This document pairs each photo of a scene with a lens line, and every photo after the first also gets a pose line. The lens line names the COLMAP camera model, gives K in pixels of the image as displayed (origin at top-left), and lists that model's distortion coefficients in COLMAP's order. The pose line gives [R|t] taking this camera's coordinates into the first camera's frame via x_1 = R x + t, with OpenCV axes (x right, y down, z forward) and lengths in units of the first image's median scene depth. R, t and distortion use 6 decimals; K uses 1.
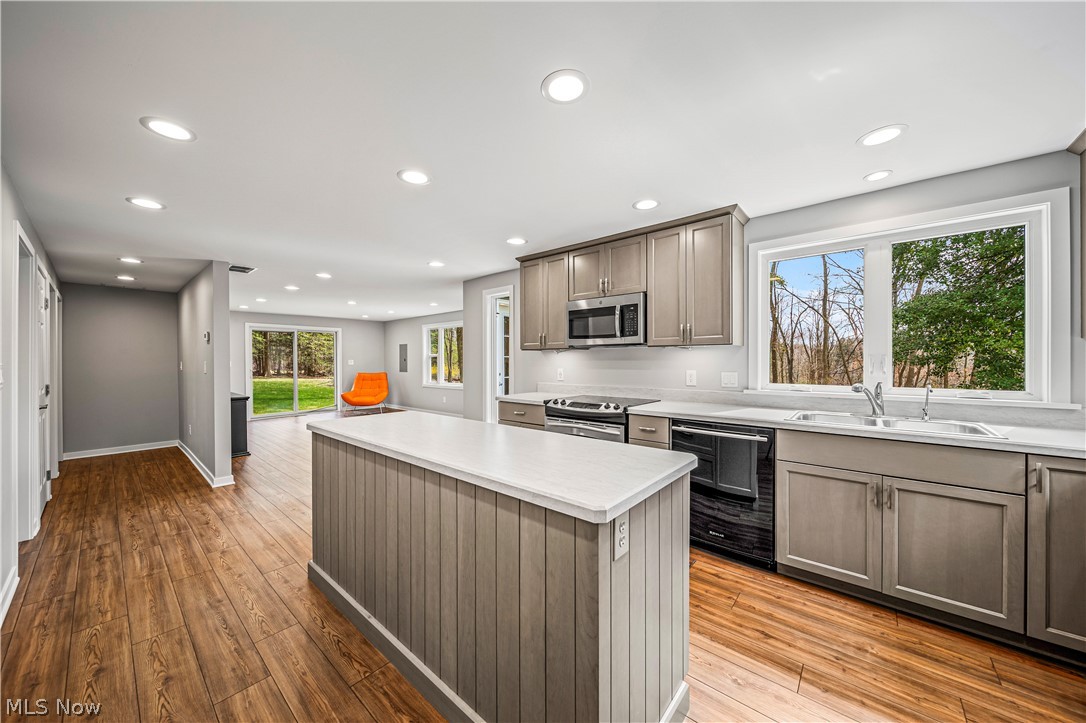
lens RADIAL K [[380.7, 0, 544.0], [0, 380.7, 359.4], [0, 0, 1]] dist [-0.000252, -0.000362]
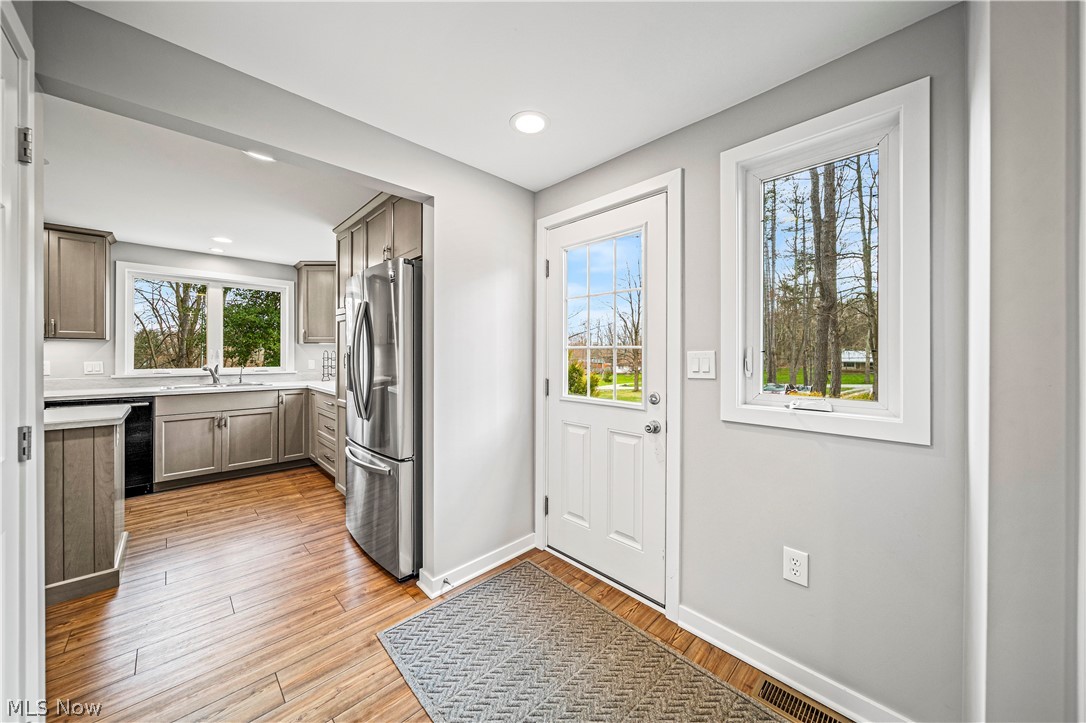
lens RADIAL K [[380.7, 0, 541.5], [0, 380.7, 355.7], [0, 0, 1]] dist [-0.000252, -0.000362]
pose [[0.095367, -0.000973, 0.995442, -0.600733], [-0.002351, 0.999997, 0.001203, 0.010942], [-0.995439, -0.002455, 0.095365, -0.546843]]
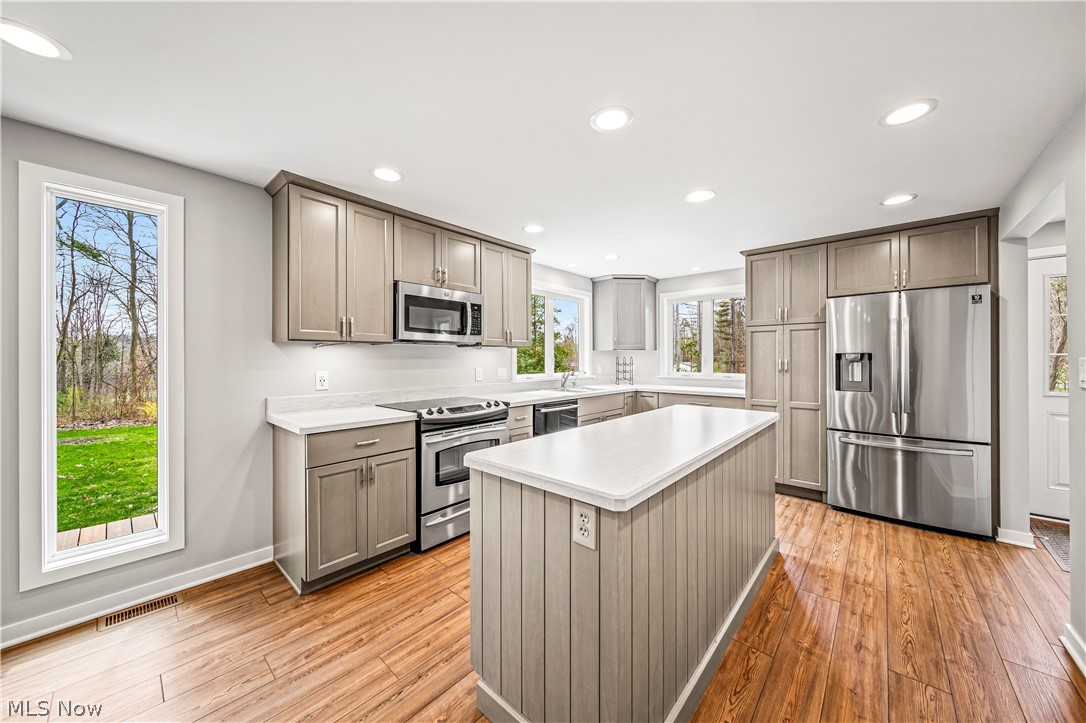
lens RADIAL K [[380.7, 0, 542.9], [0, 380.7, 359.6], [0, 0, 1]] dist [-0.000252, -0.000362]
pose [[0.021761, -0.000928, 0.999763, -0.867261], [-0.002748, 0.999996, 0.000988, 0.002902], [-0.999759, -0.002769, 0.021758, 0.880542]]
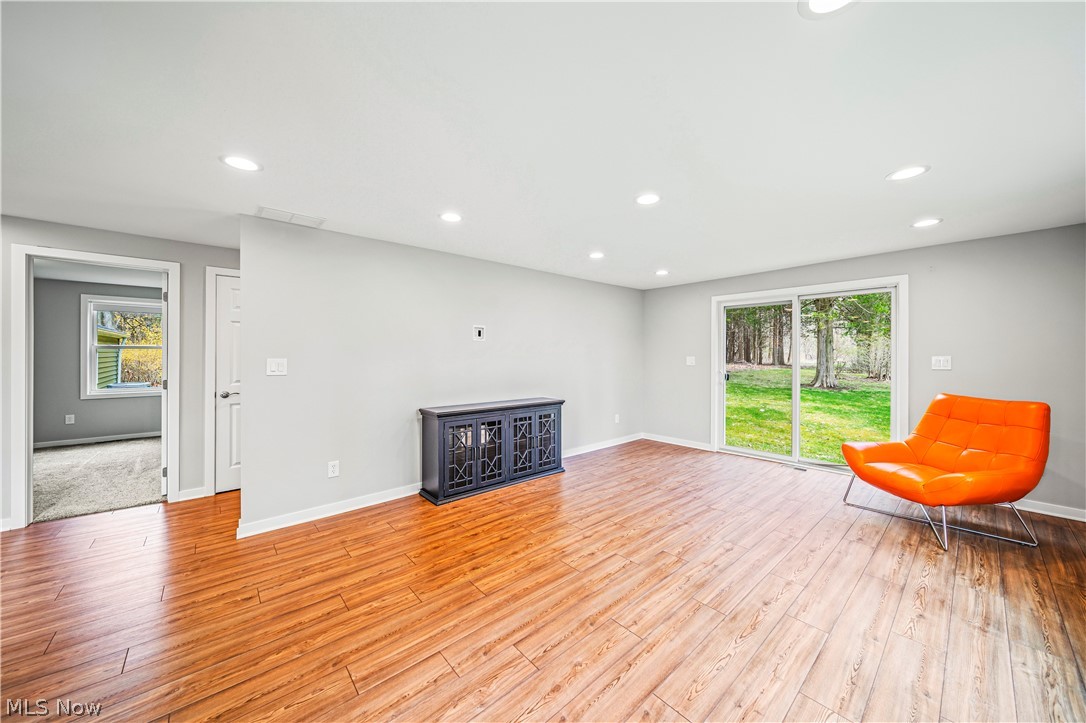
lens RADIAL K [[380.7, 0, 546.0], [0, 380.7, 357.2], [0, 0, 1]] dist [-0.000252, -0.000362]
pose [[-0.137145, 0.009749, -0.990503, -0.345503], [-0.000837, 0.999950, 0.009957, -0.006099], [0.990551, 0.002195, -0.137130, 2.480293]]
